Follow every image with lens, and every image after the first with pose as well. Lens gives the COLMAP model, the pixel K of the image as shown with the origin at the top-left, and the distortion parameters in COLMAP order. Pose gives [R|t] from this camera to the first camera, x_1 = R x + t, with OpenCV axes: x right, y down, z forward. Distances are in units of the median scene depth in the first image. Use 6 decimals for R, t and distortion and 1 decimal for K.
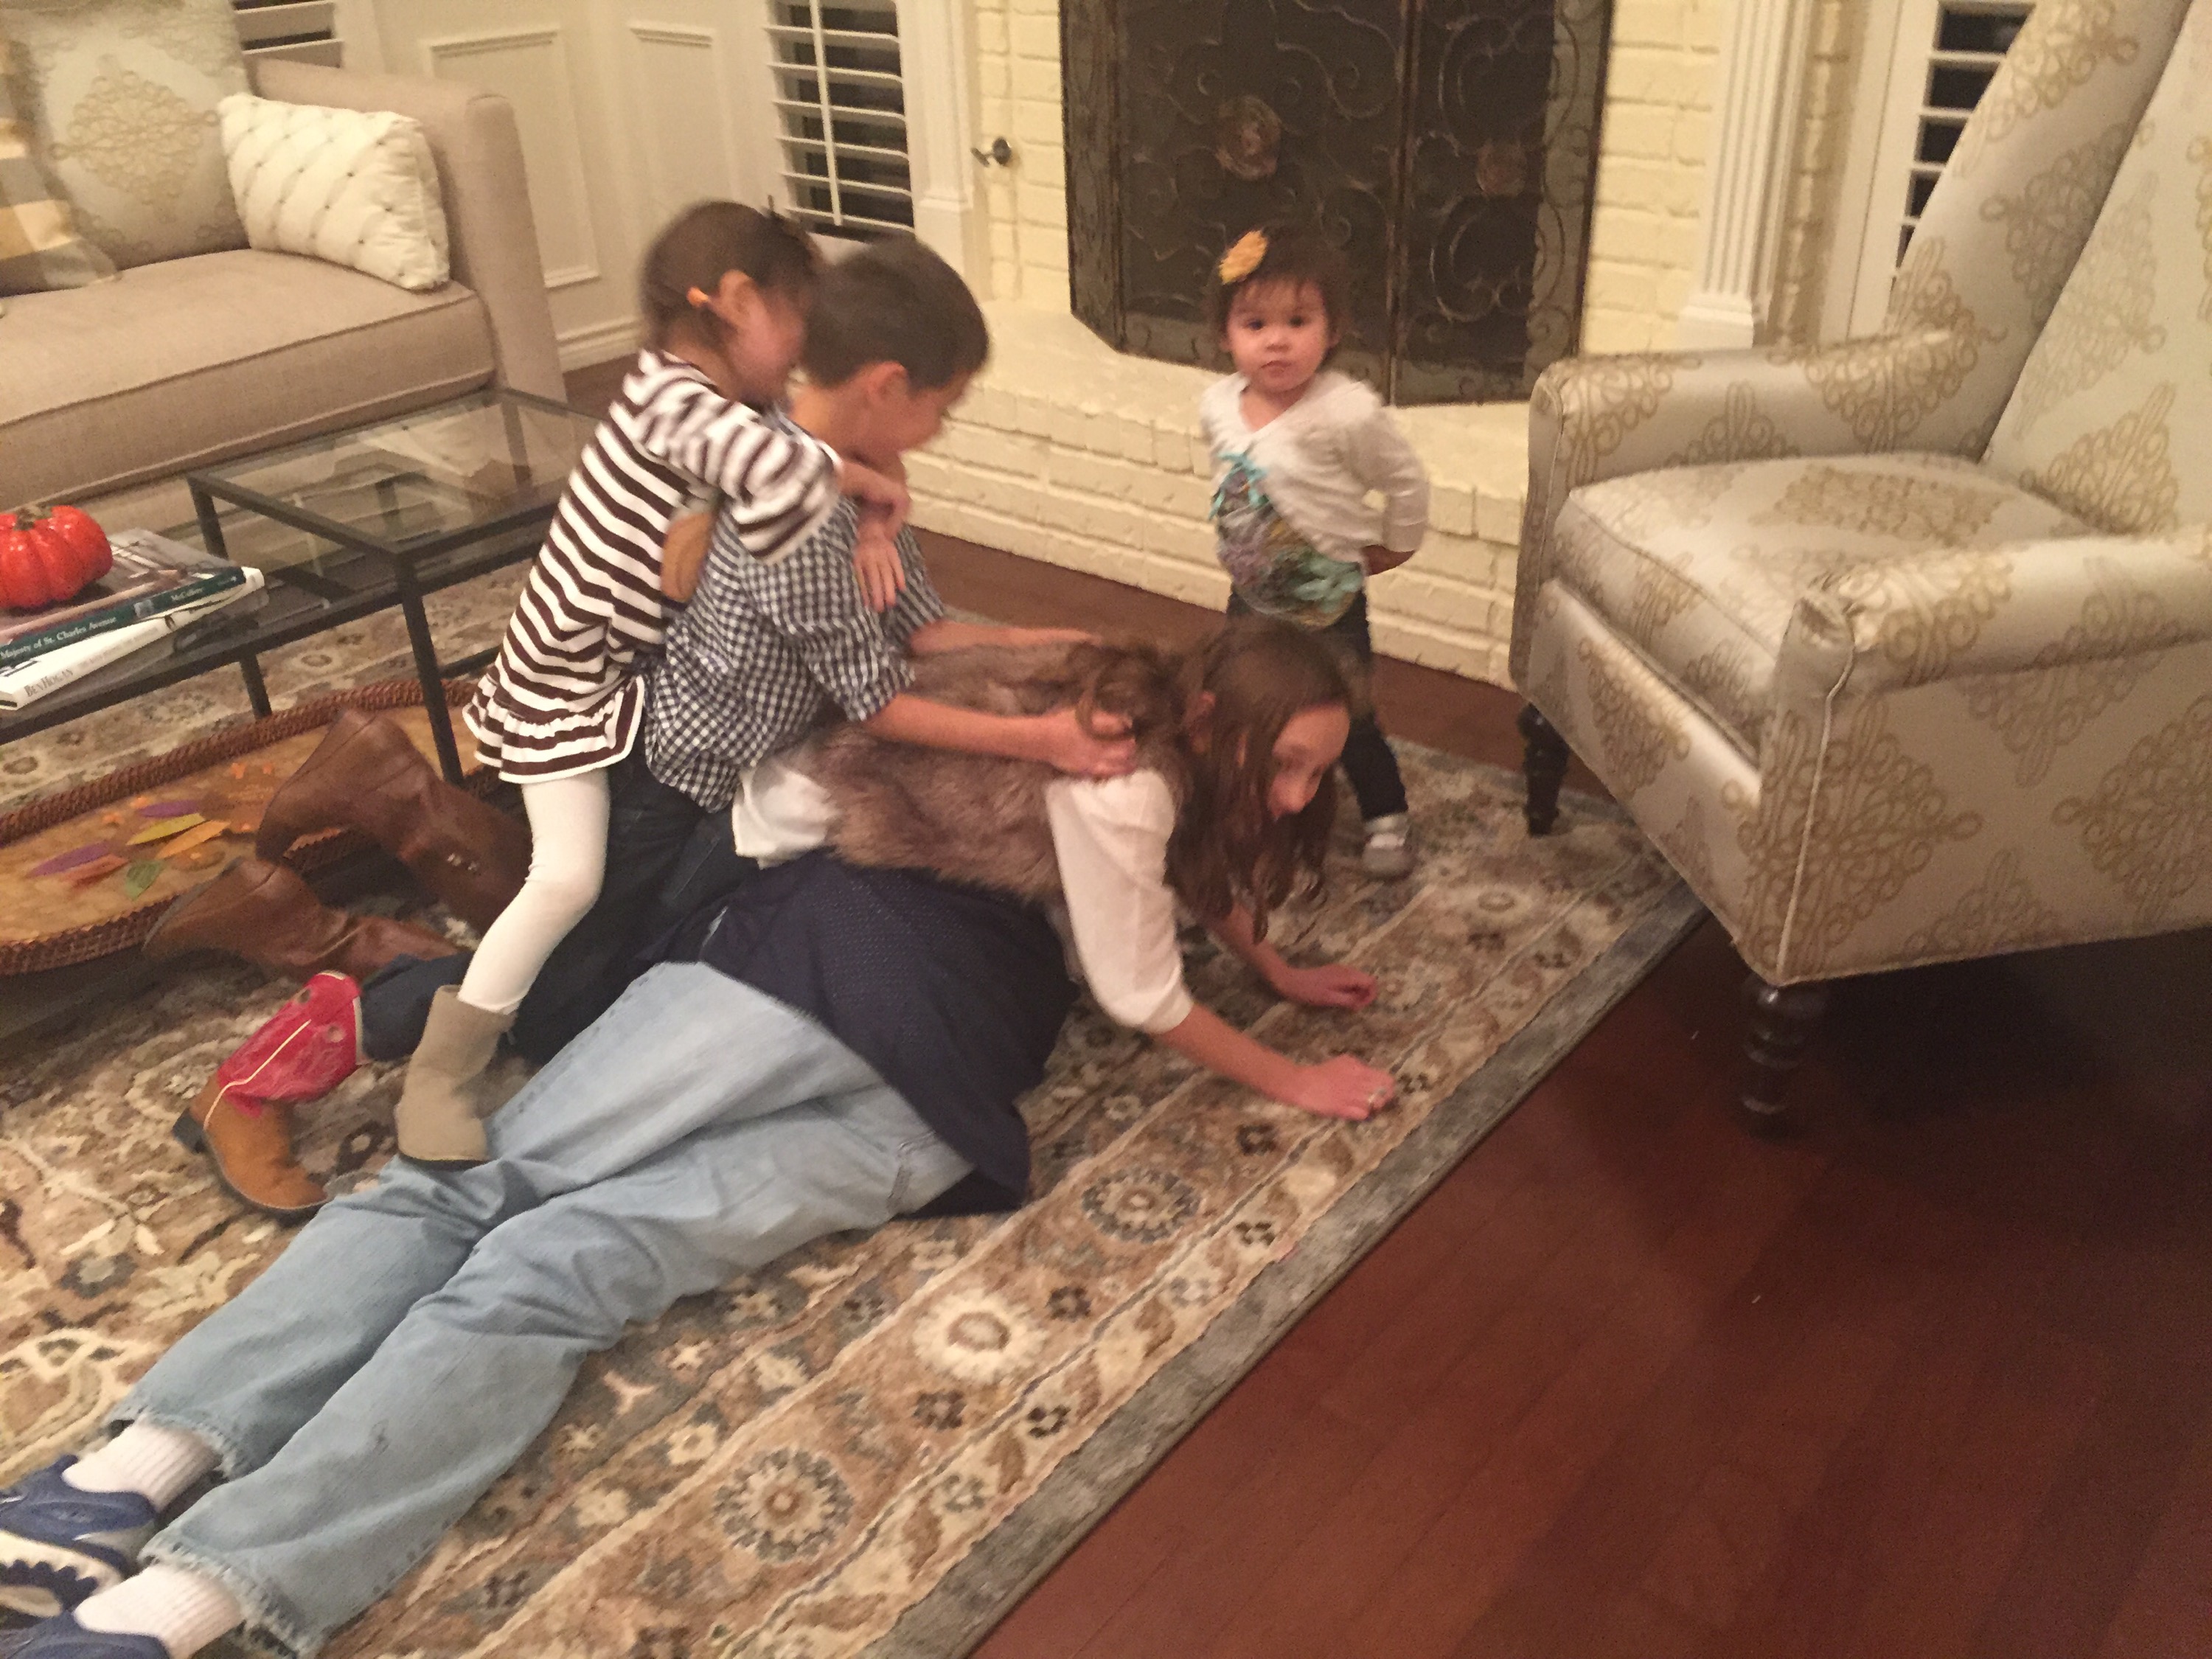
lens RADIAL K [[1895.6, 0, 1096.6], [0, 1895.6, 827.5], [0, 0, 1]] dist [0.062565, -0.084515]
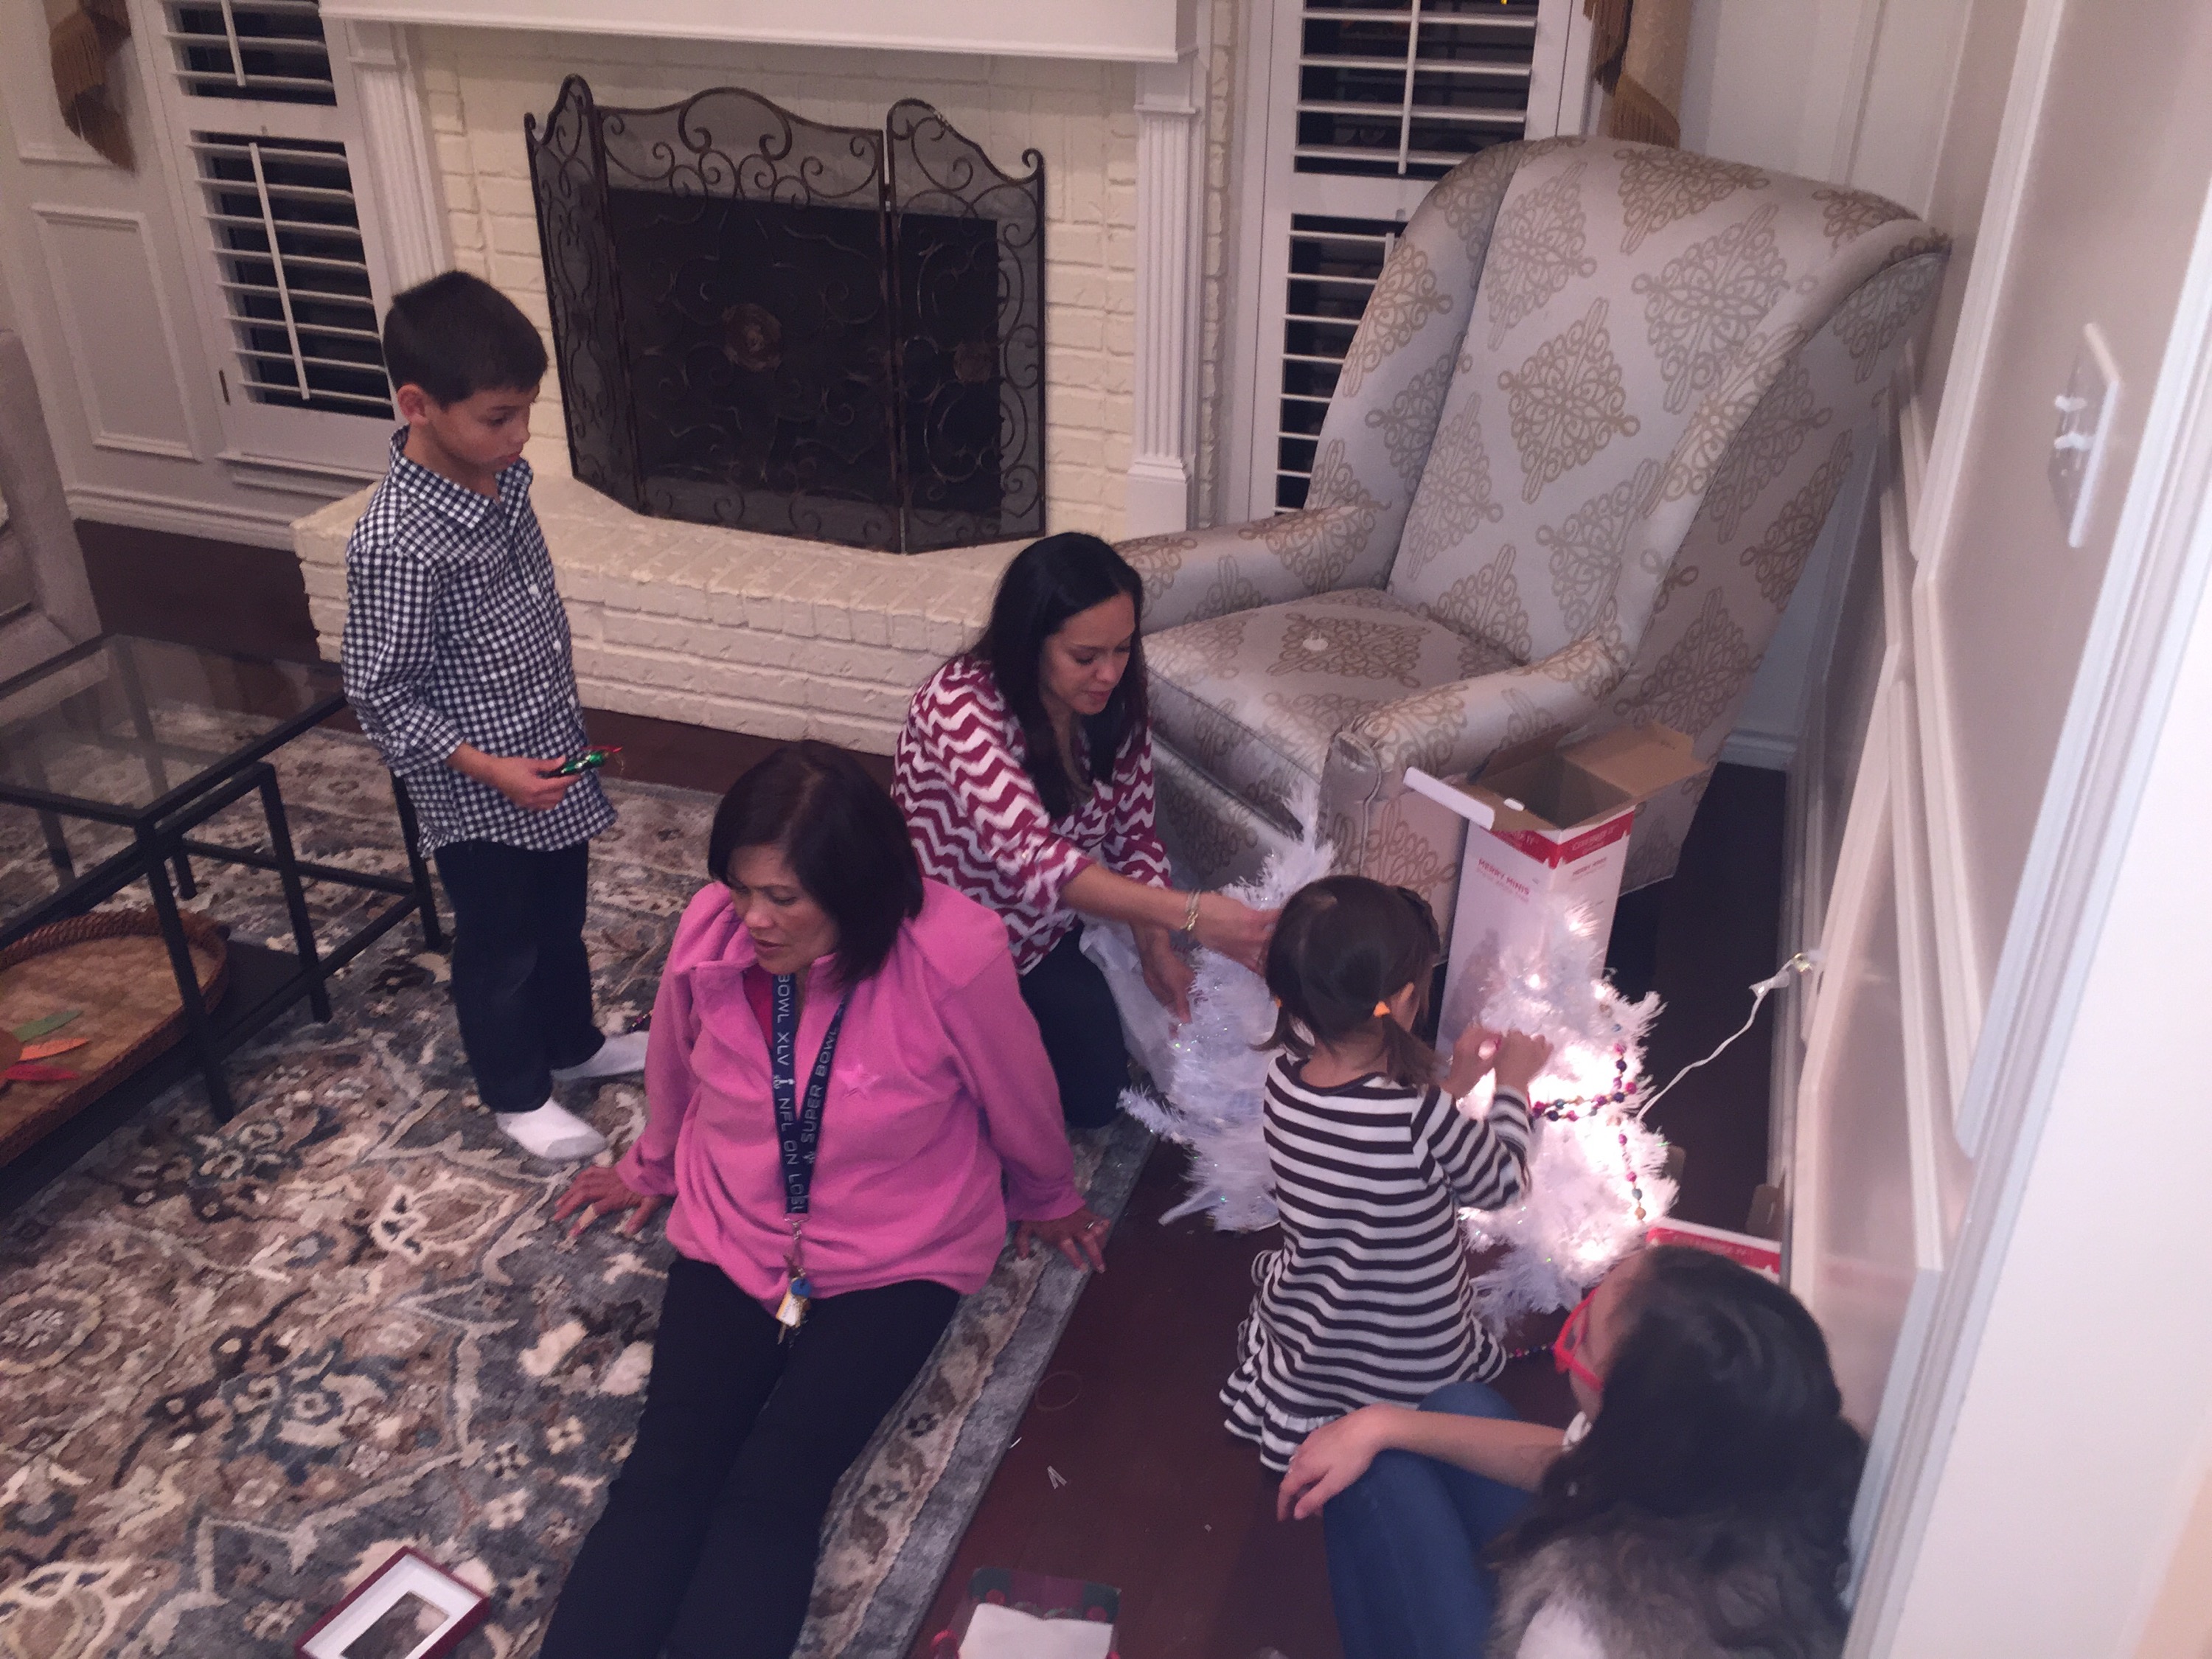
lens RADIAL K [[1895.6, 0, 1102.1], [0, 1895.6, 828.4], [0, 0, 1]] dist [0.062565, -0.084515]
pose [[0.928691, -0.140651, 0.343147, -0.180049], [0.142683, 0.989577, 0.019457, -0.062217], [-0.342307, 0.030891, 0.939080, -0.174716]]
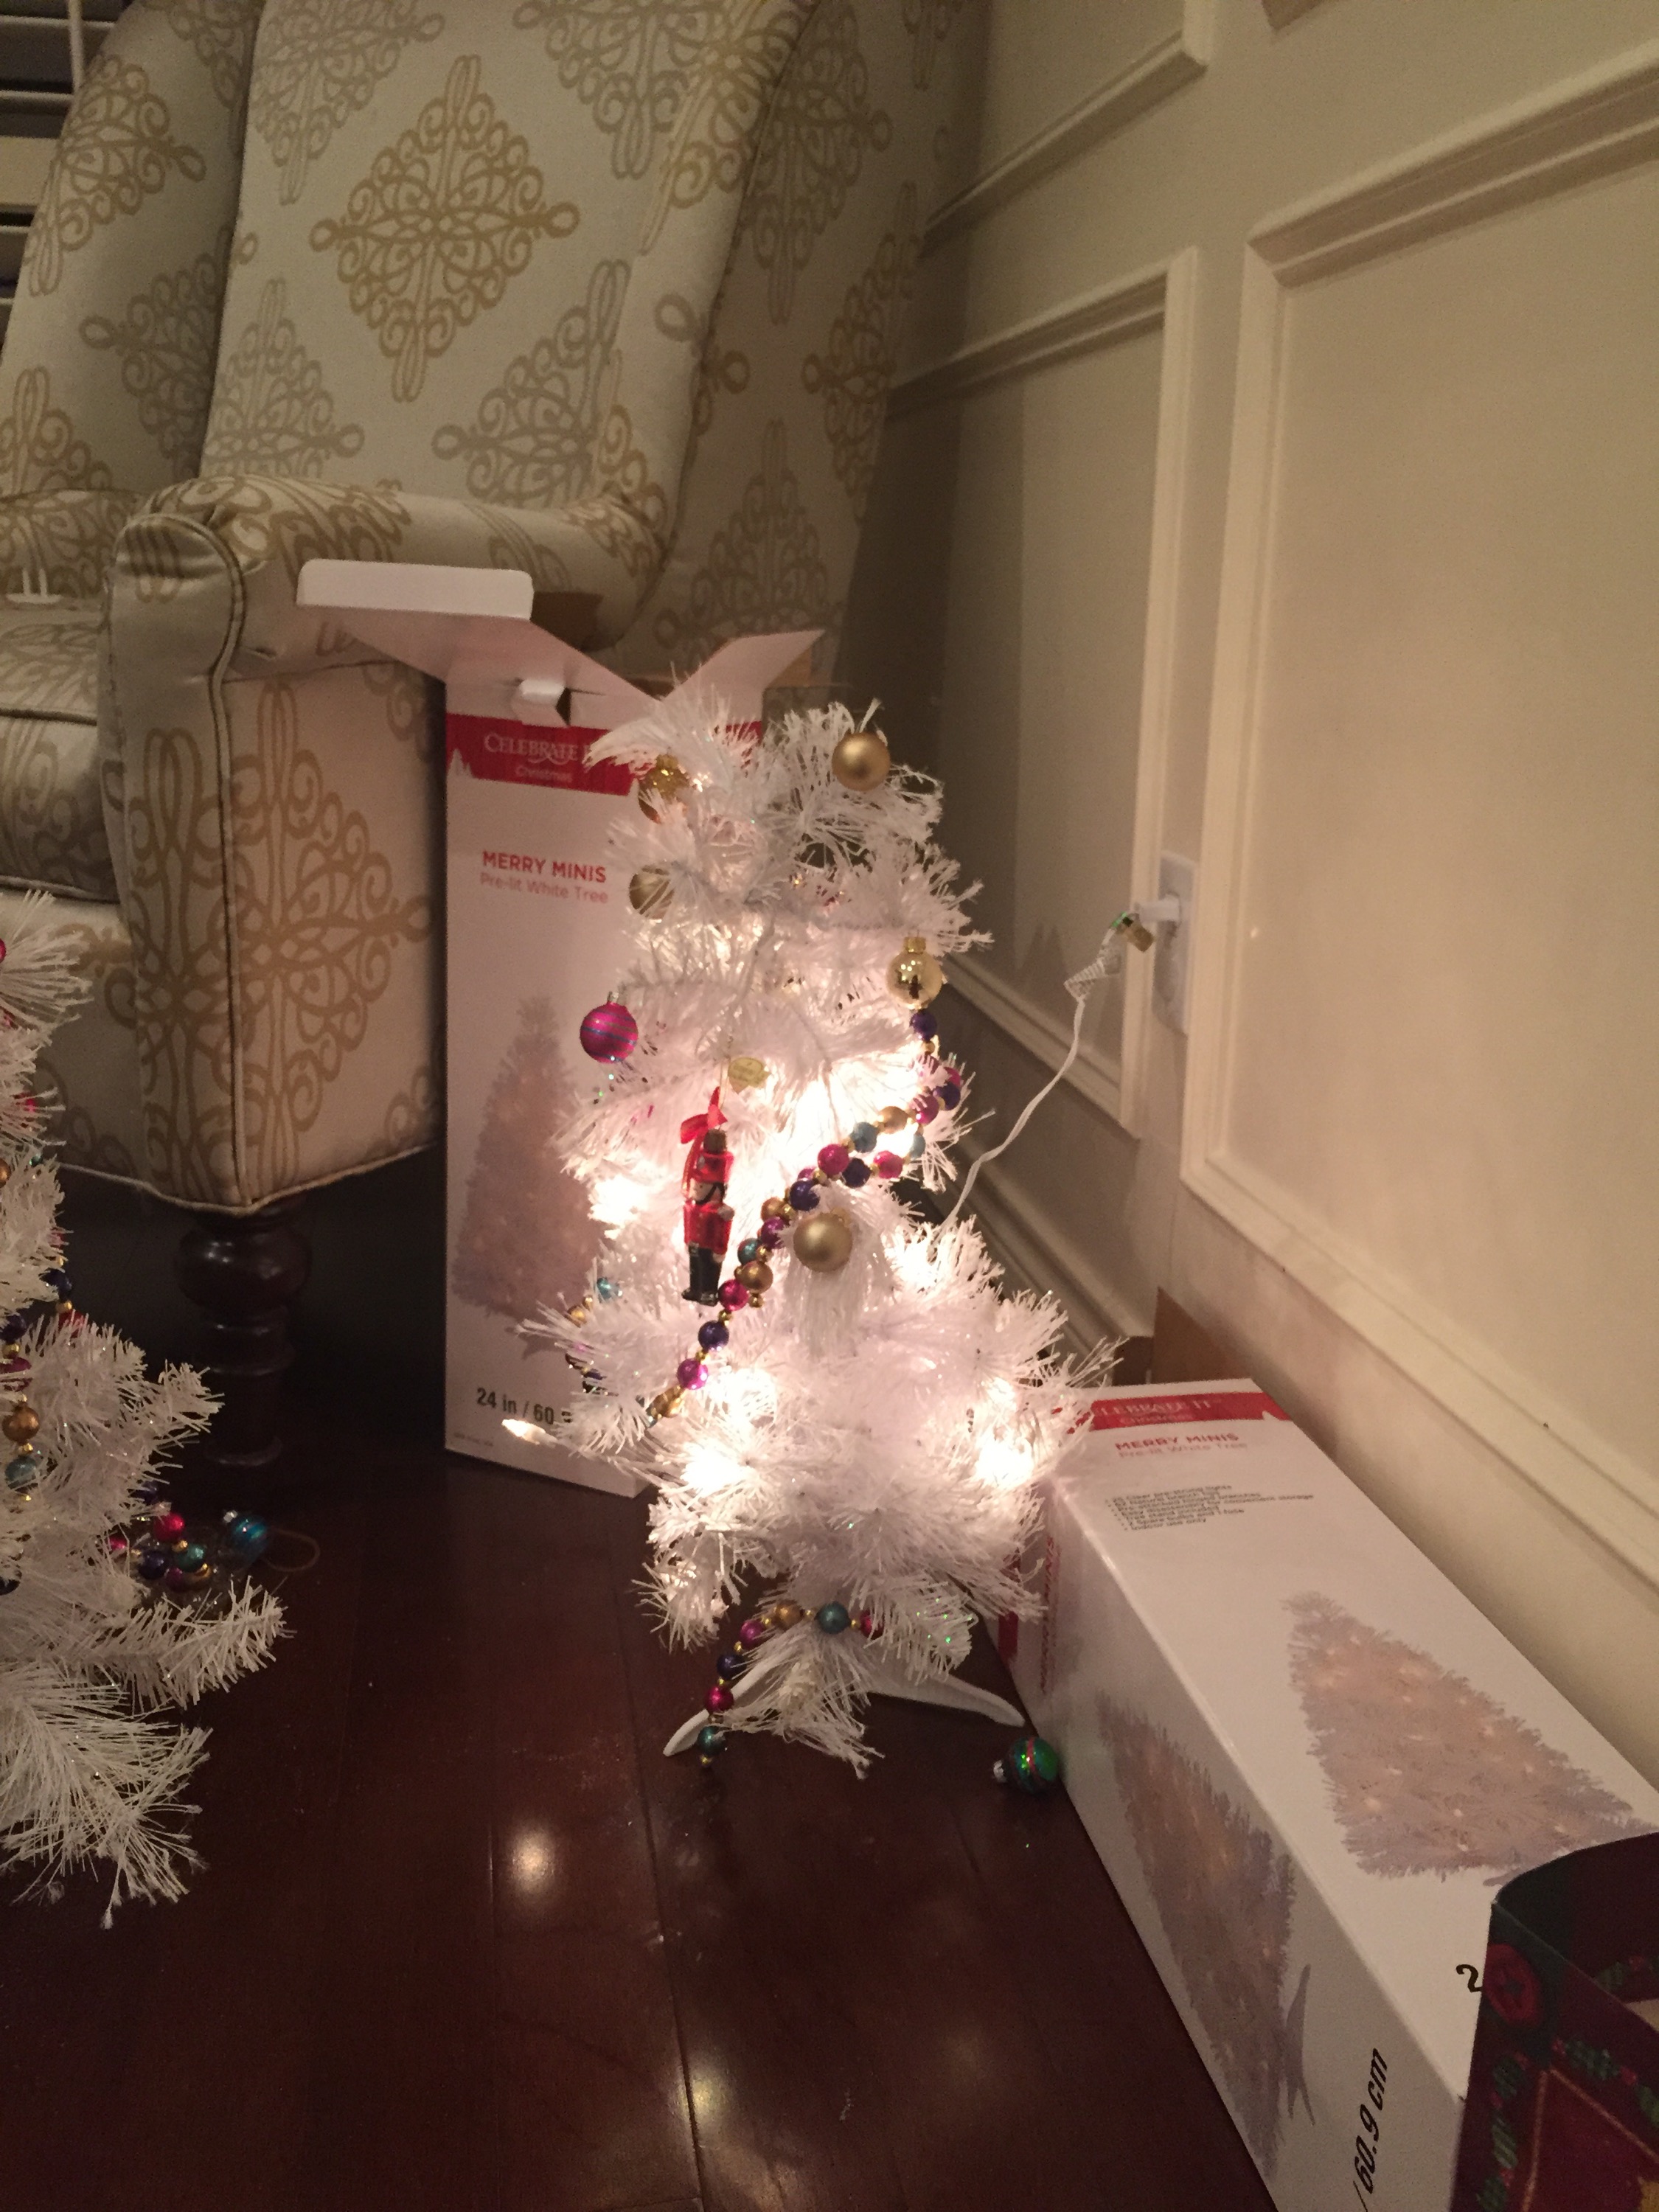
lens RADIAL K [[1895.6, 0, 828.7], [0, 1895.6, 1102.5], [0, 0, 1]] dist [0.062565, -0.084515]
pose [[0.627918, -0.157187, 0.762241, 0.006796], [0.339714, 0.936522, -0.086723, 0.107603], [-0.700224, 0.313399, 0.641458, 0.293985]]
